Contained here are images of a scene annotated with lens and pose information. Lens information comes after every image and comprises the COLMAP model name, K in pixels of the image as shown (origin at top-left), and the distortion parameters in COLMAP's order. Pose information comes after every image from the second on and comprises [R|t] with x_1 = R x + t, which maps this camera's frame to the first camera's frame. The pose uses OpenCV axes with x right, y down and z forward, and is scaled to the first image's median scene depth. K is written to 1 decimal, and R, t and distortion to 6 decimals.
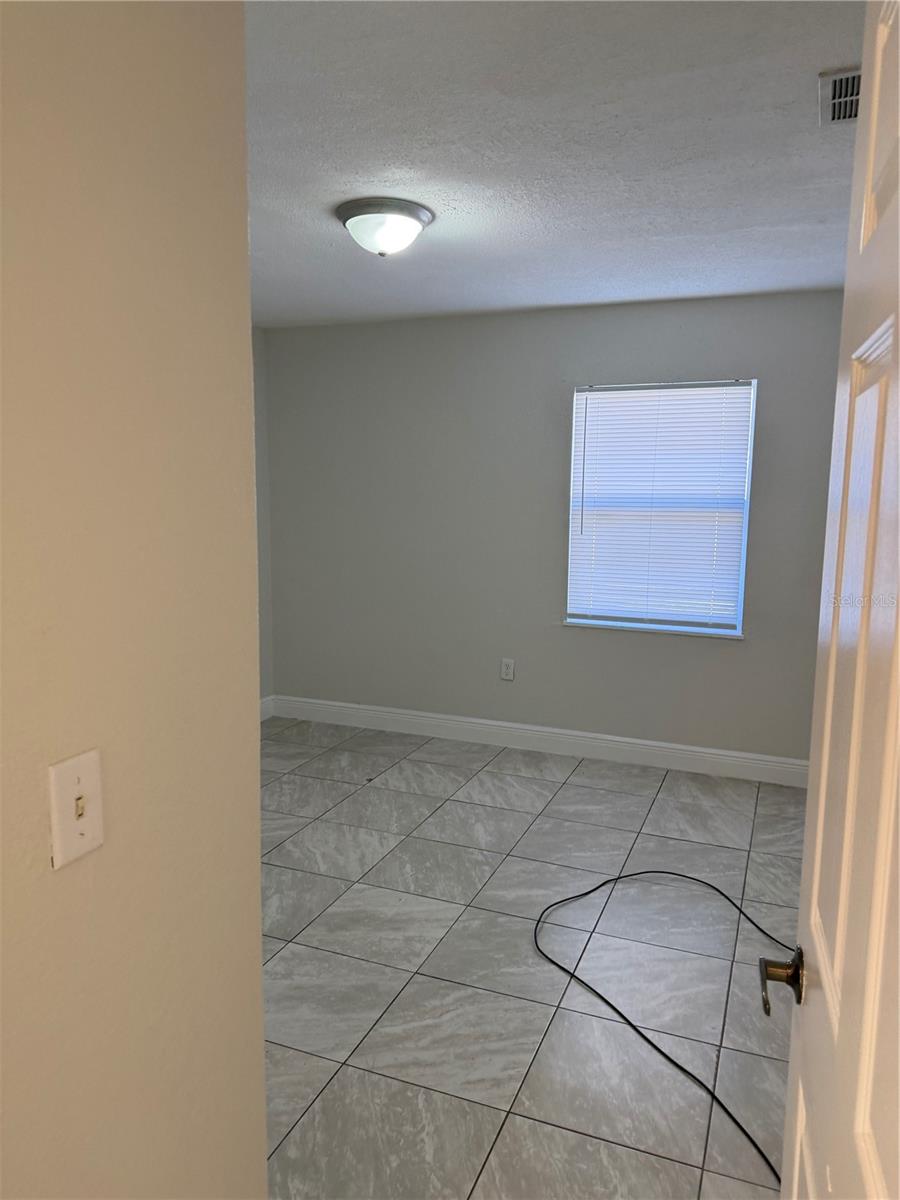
lens RADIAL K [[847.9, 0, 458.1], [0, 847.9, 604.1], [0, 0, 1]] dist [-0.071344, -0.006783]
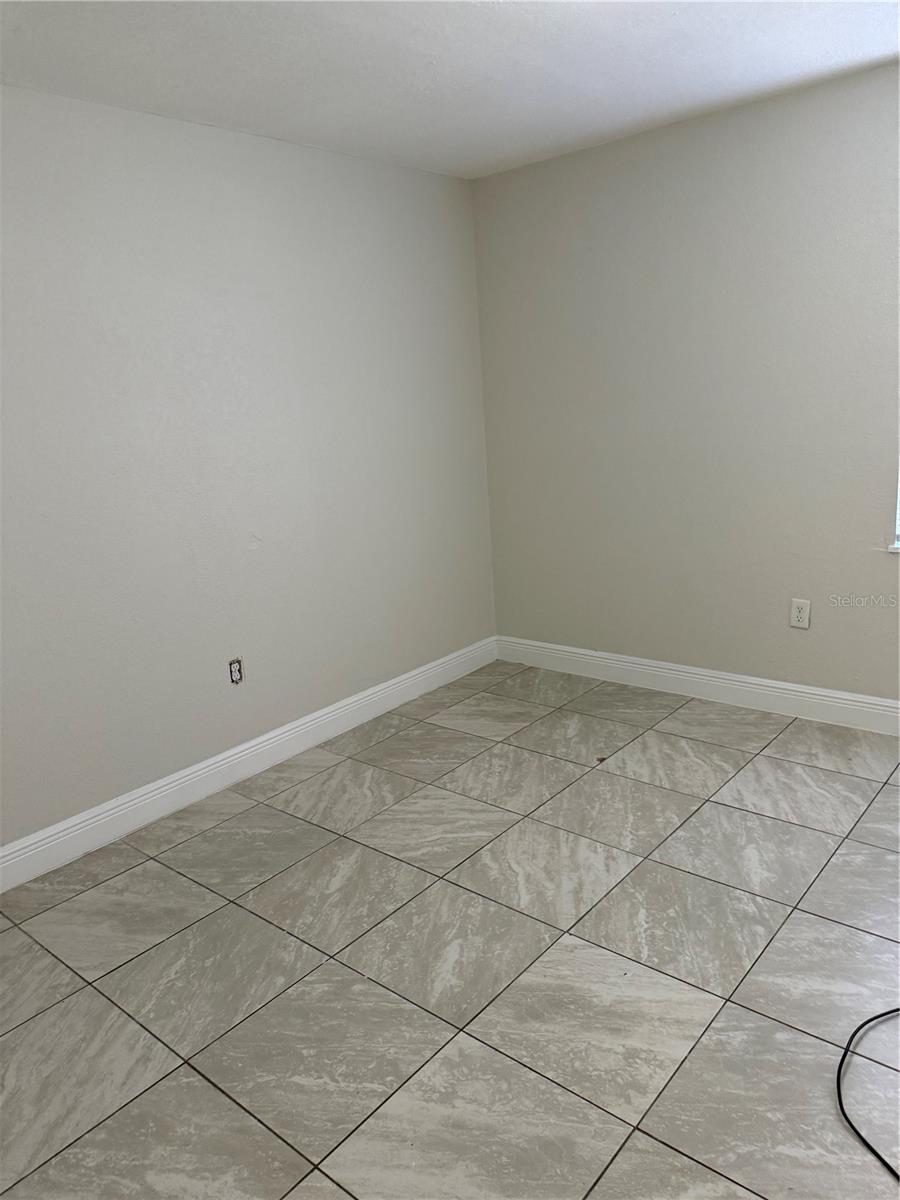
lens RADIAL K [[861.4, 0, 444.1], [0, 861.4, 603.5], [0, 0, 1]] dist [0.036367, -0.046108]
pose [[0.943388, 0.005012, -0.331653, 0.023032], [0.036172, 0.992368, 0.117887, -0.036450], [0.329713, -0.123210, 0.936007, 0.286954]]
